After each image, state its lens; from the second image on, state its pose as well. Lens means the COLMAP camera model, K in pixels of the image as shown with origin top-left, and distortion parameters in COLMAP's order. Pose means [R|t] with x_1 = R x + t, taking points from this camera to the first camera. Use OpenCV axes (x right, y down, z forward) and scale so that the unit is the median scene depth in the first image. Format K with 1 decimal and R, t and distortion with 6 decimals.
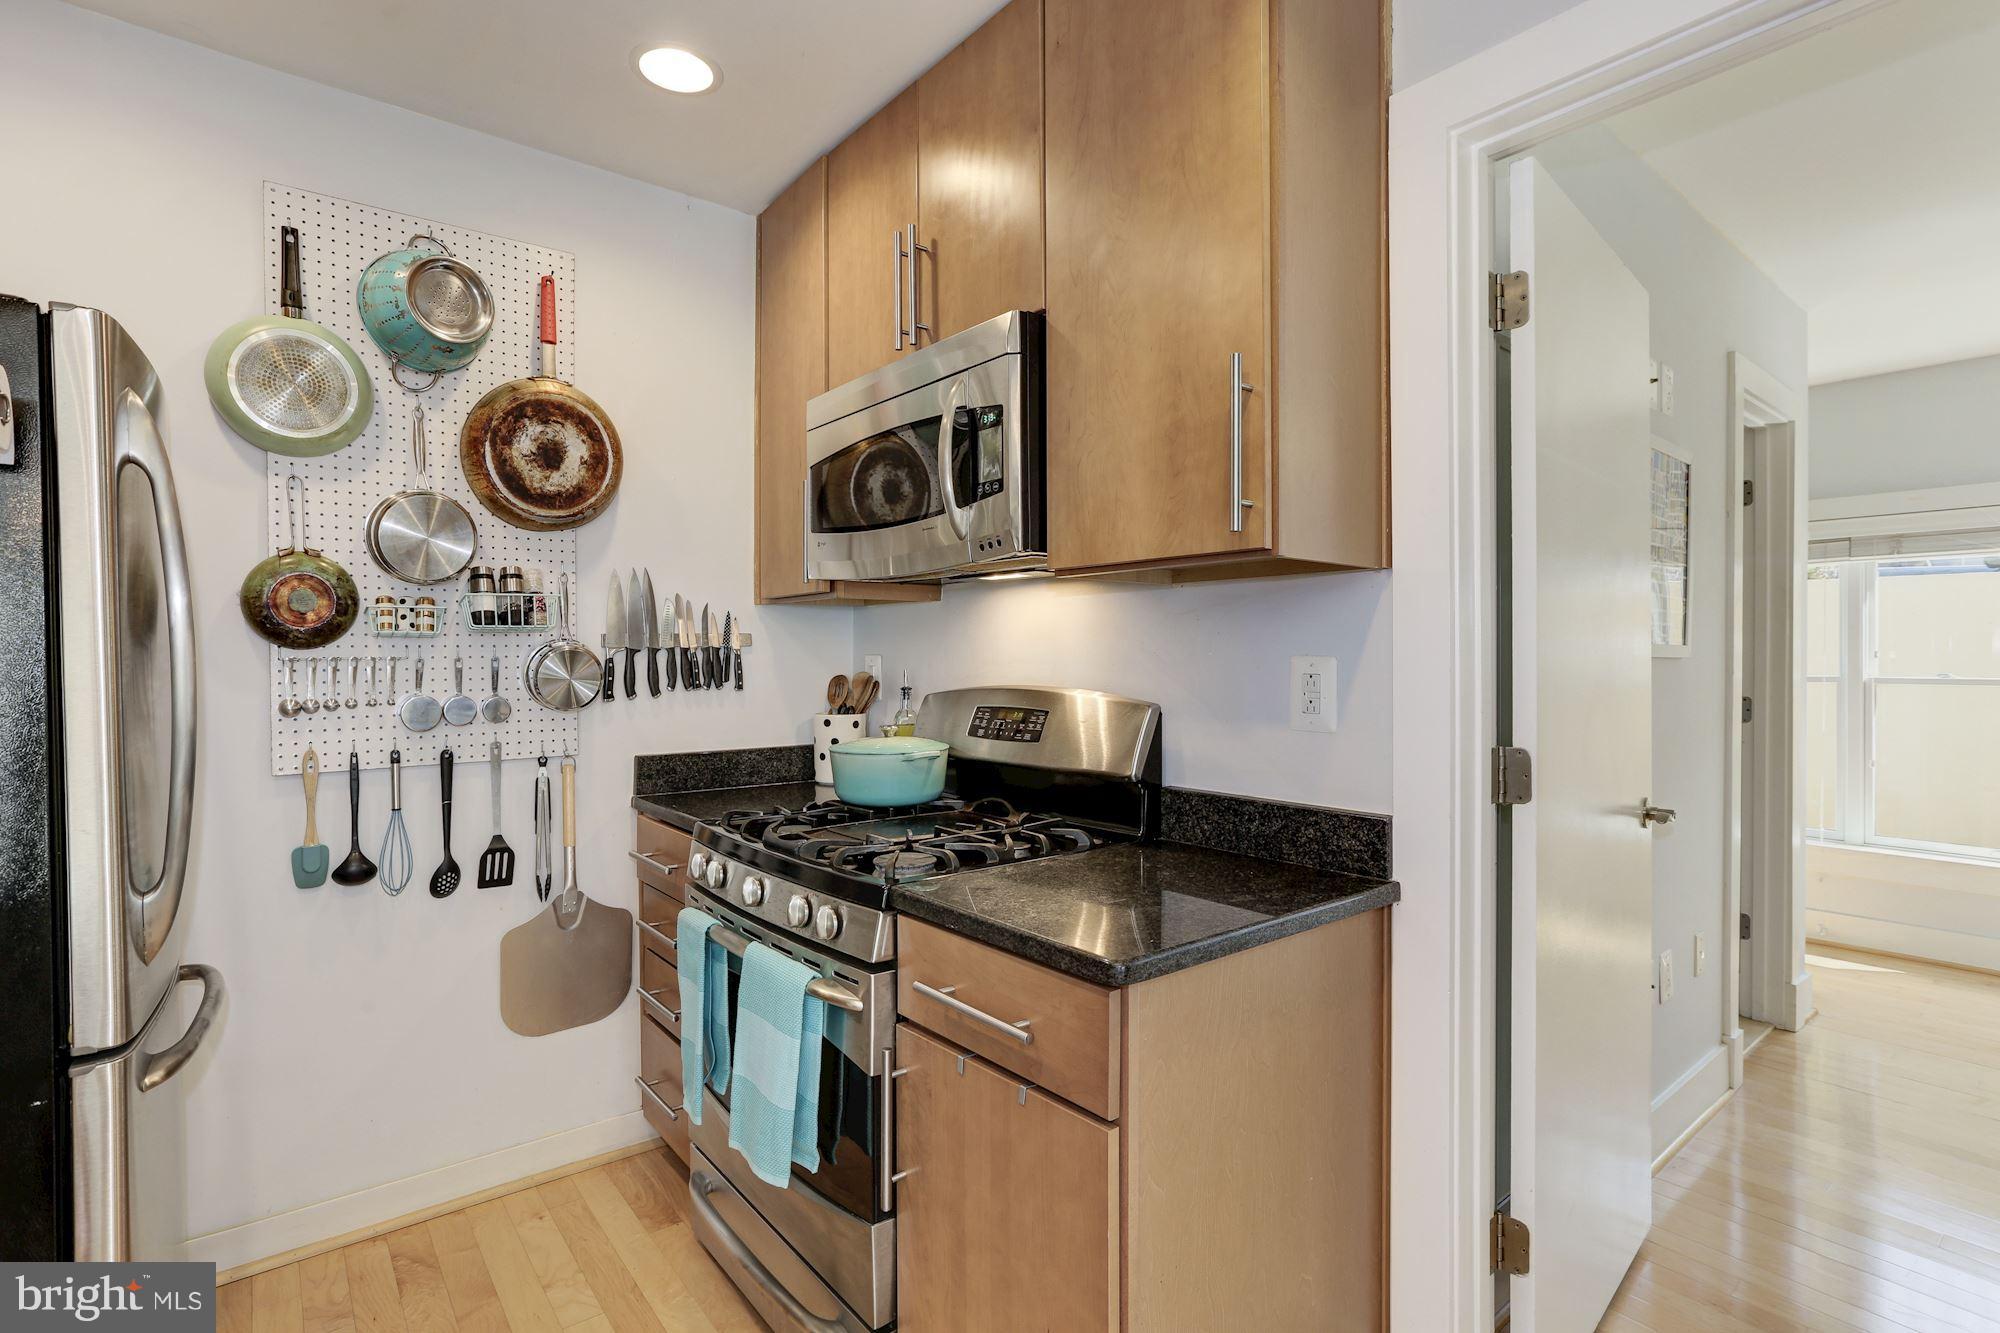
lens RADIAL K [[975.3, 0, 964.7], [0, 975.3, 658.6], [0, 0, 1]] dist [-0.006039, 0.013966]
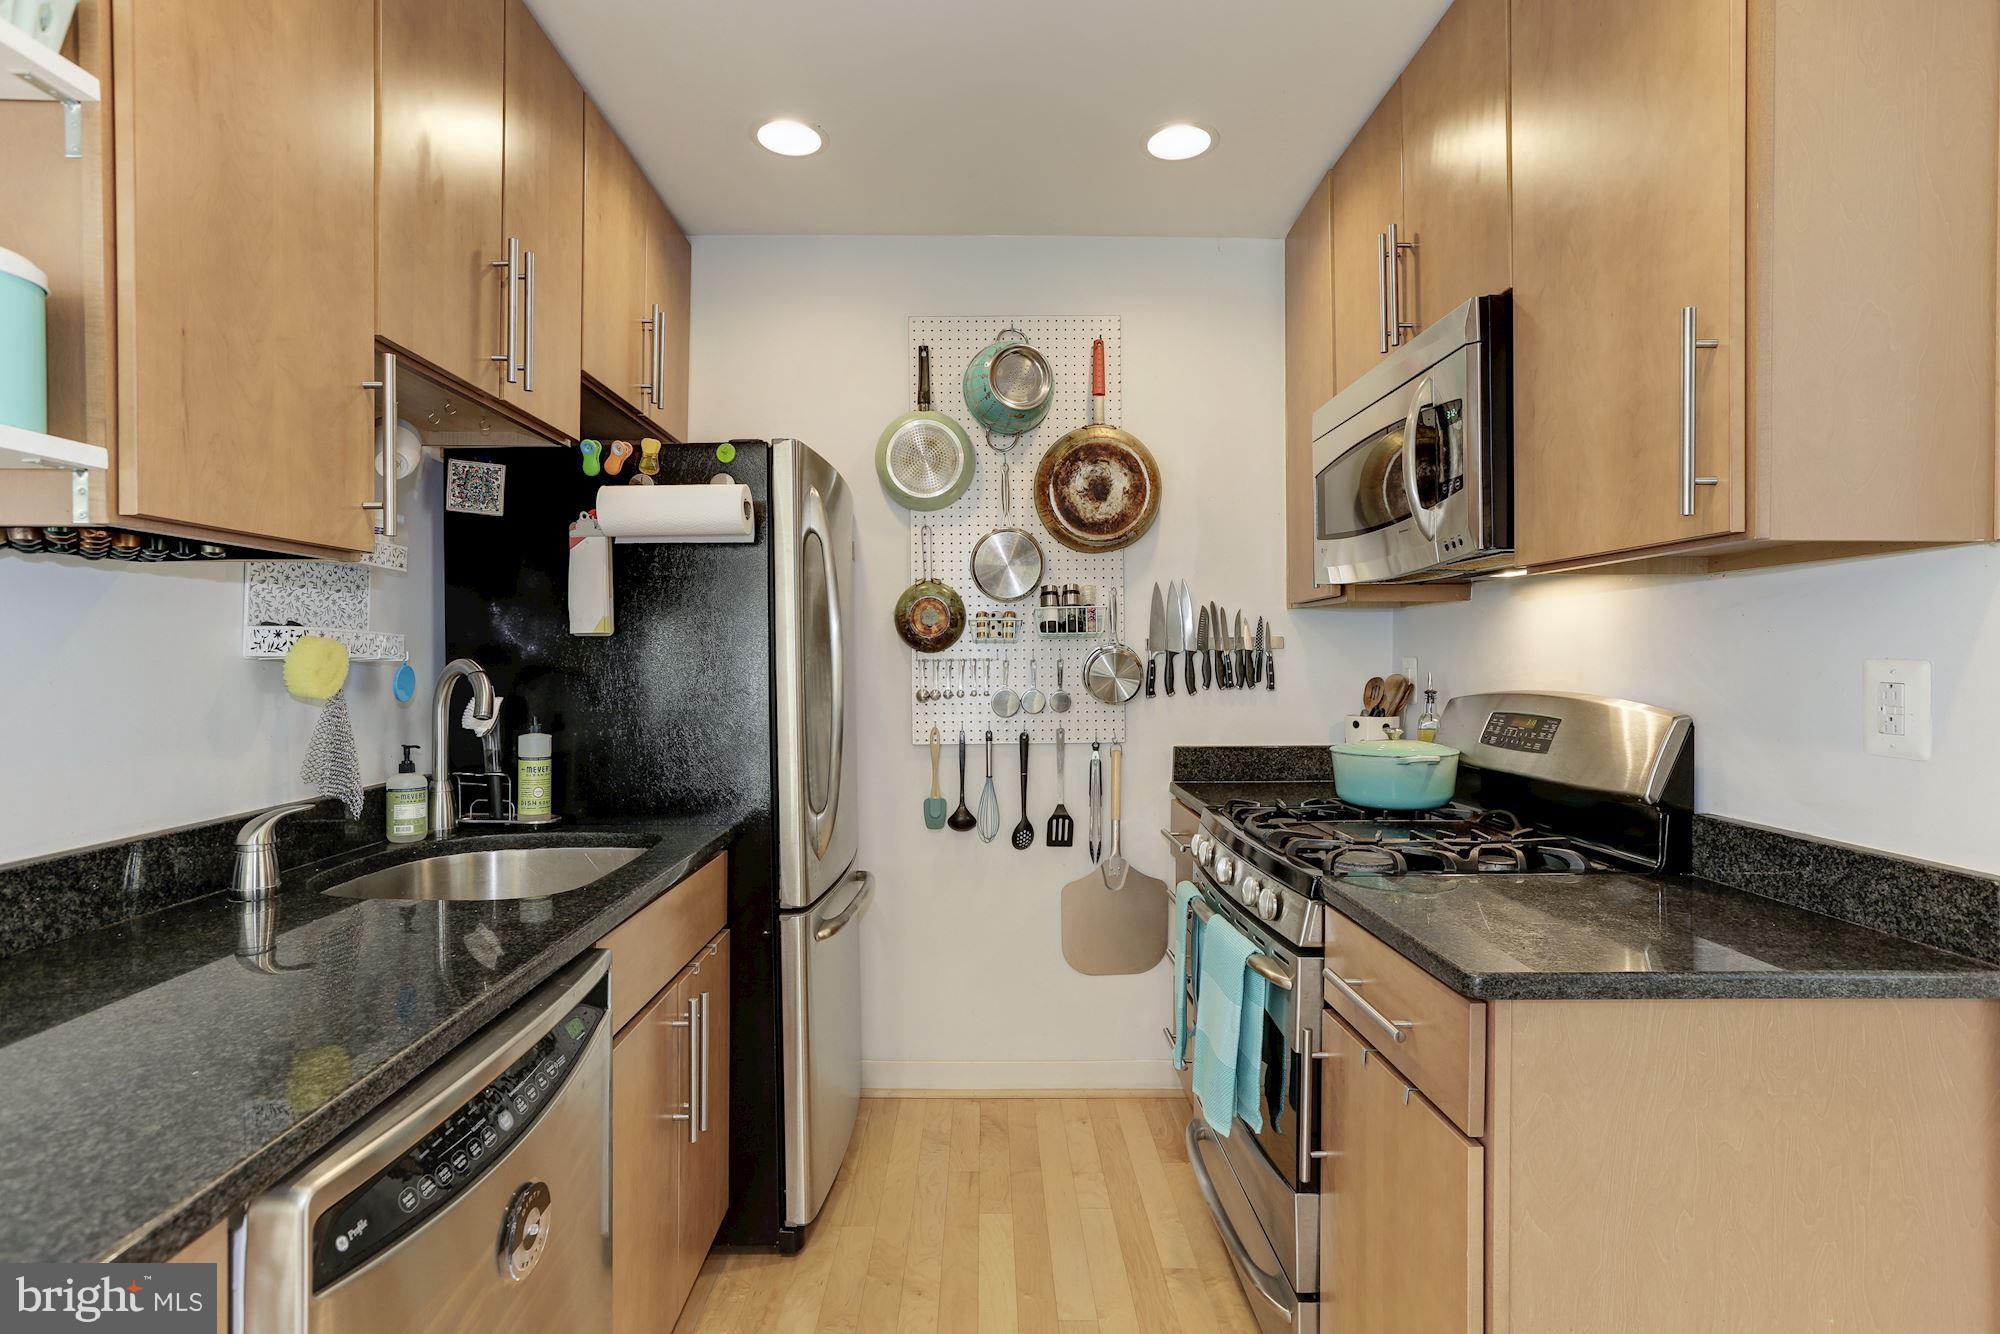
lens RADIAL K [[975.3, 0, 962.4], [0, 975.3, 657.5], [0, 0, 1]] dist [-0.006039, 0.013966]
pose [[0.789881, 0.000983, -0.613259, 0.193785], [-0.001947, 0.999998, -0.000904, -0.001821], [0.613257, 0.001909, 0.789881, -0.048562]]
